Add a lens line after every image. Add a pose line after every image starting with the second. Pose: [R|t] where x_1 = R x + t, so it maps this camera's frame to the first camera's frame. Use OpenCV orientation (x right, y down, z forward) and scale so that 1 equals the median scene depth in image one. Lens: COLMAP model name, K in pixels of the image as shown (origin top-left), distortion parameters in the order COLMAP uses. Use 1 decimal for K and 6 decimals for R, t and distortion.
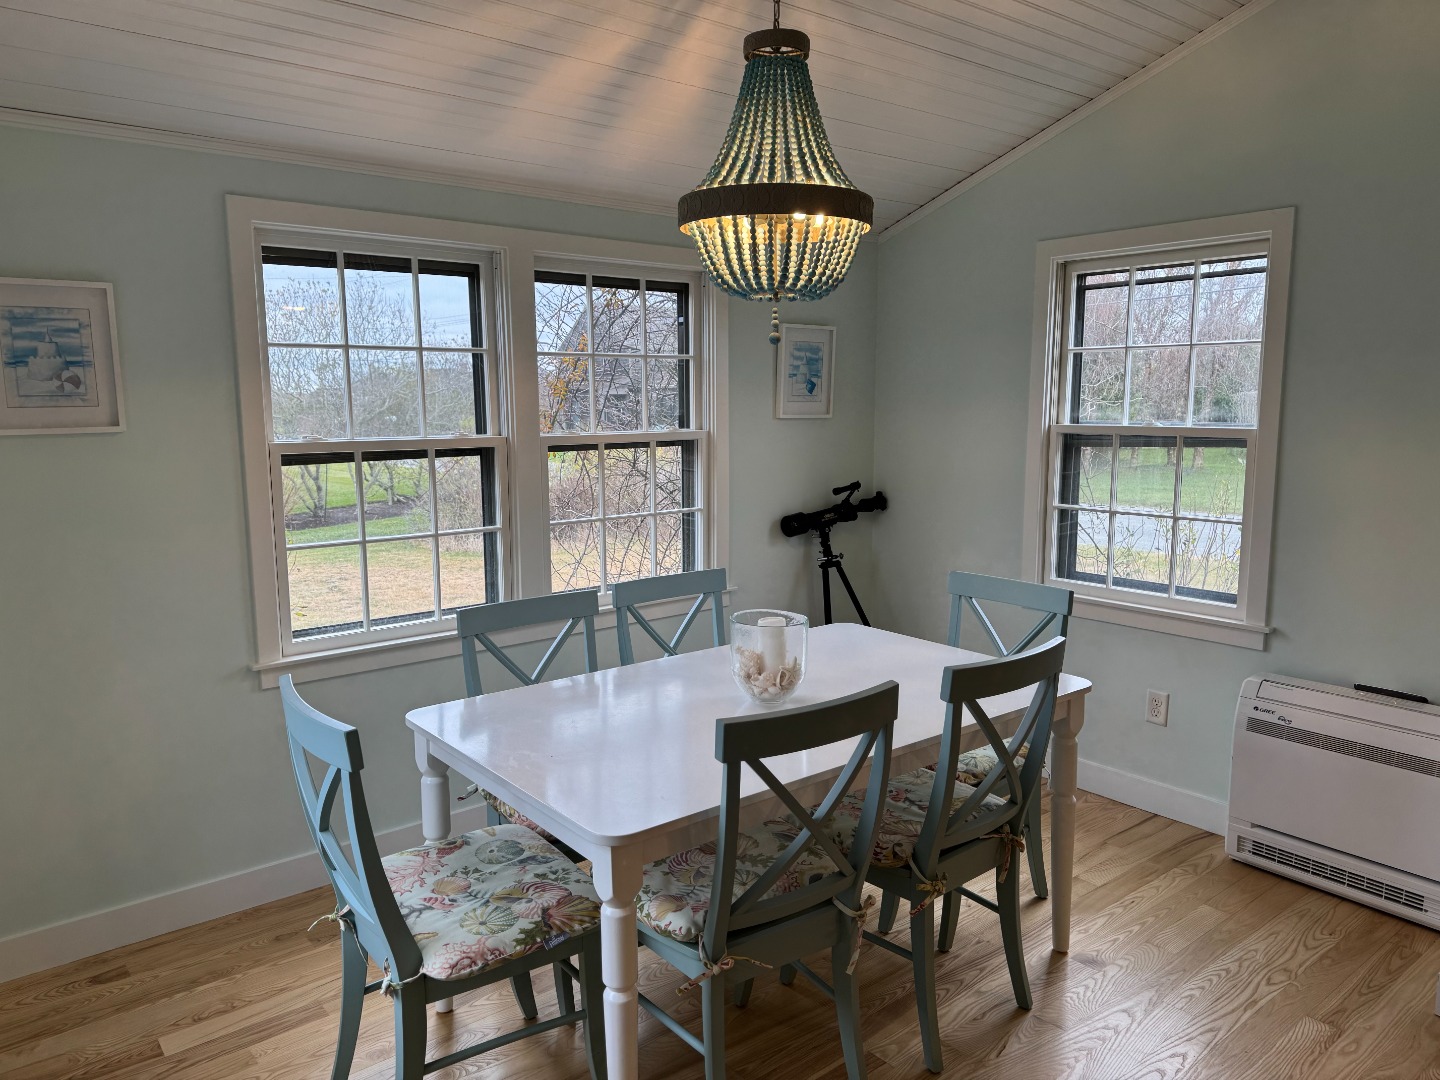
lens RADIAL K [[1011.6, 0, 712.2], [0, 1011.6, 536.5], [0, 0, 1]] dist [0.136717, -0.163306]
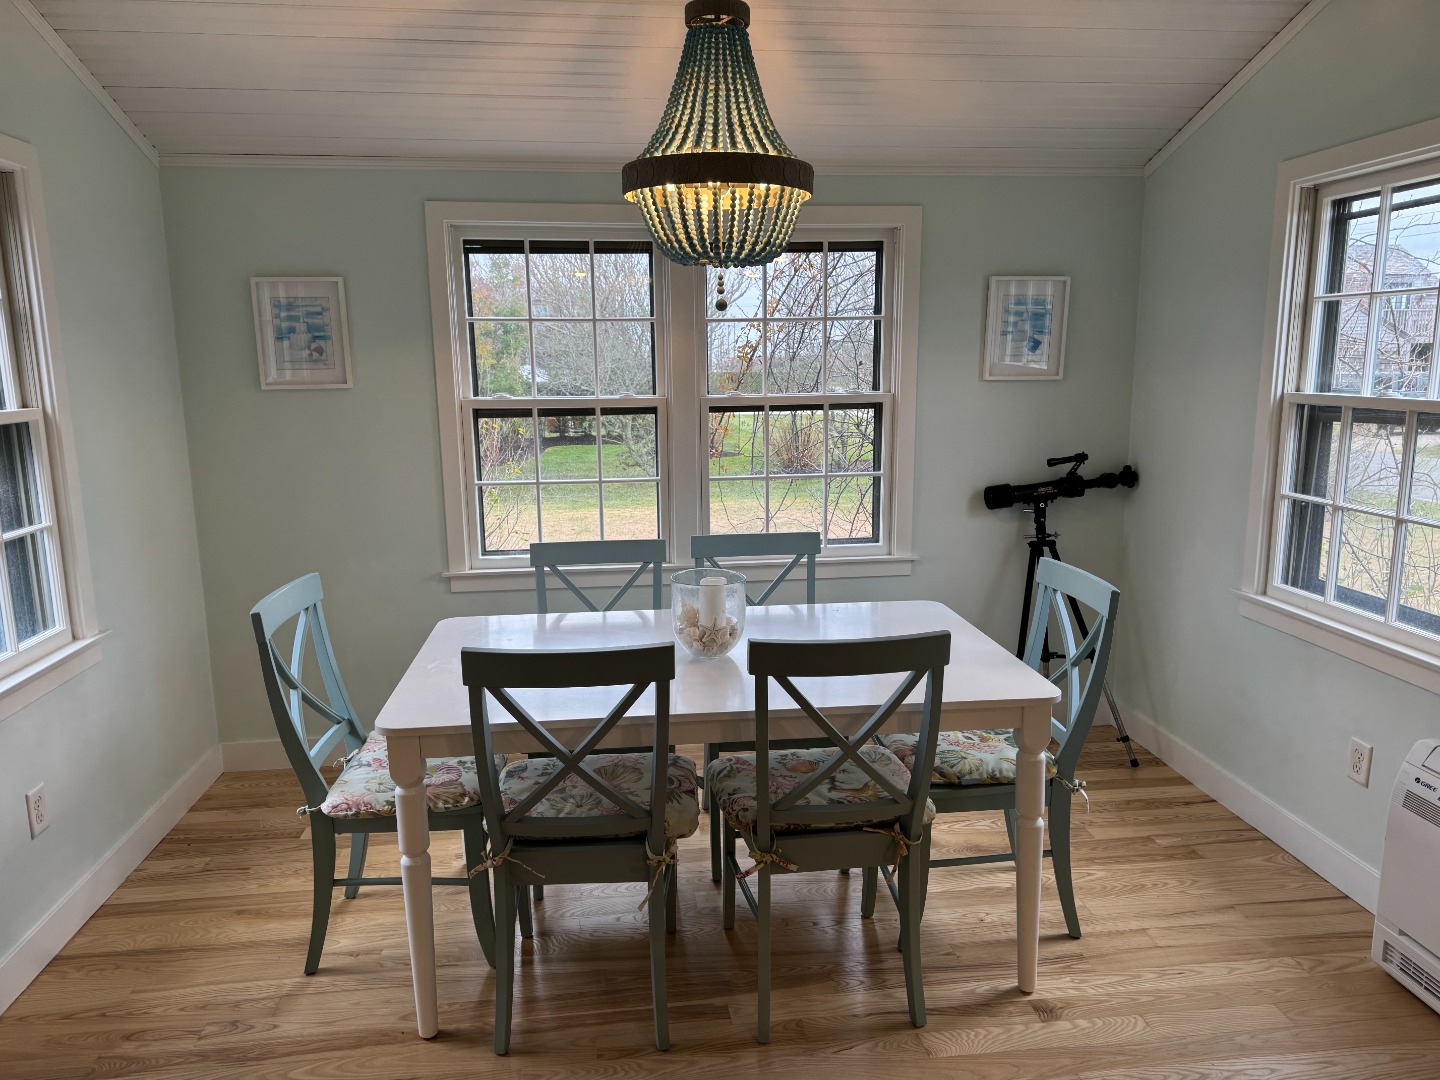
lens RADIAL K [[1011.6, 0, 712.2], [0, 1011.6, 536.5], [0, 0, 1]] dist [0.136717, -0.163306]
pose [[0.844430, 0.091475, -0.527798, 0.462311], [-0.068687, 0.995668, 0.062669, -0.020506], [0.531244, -0.016667, 0.847055, 0.093274]]
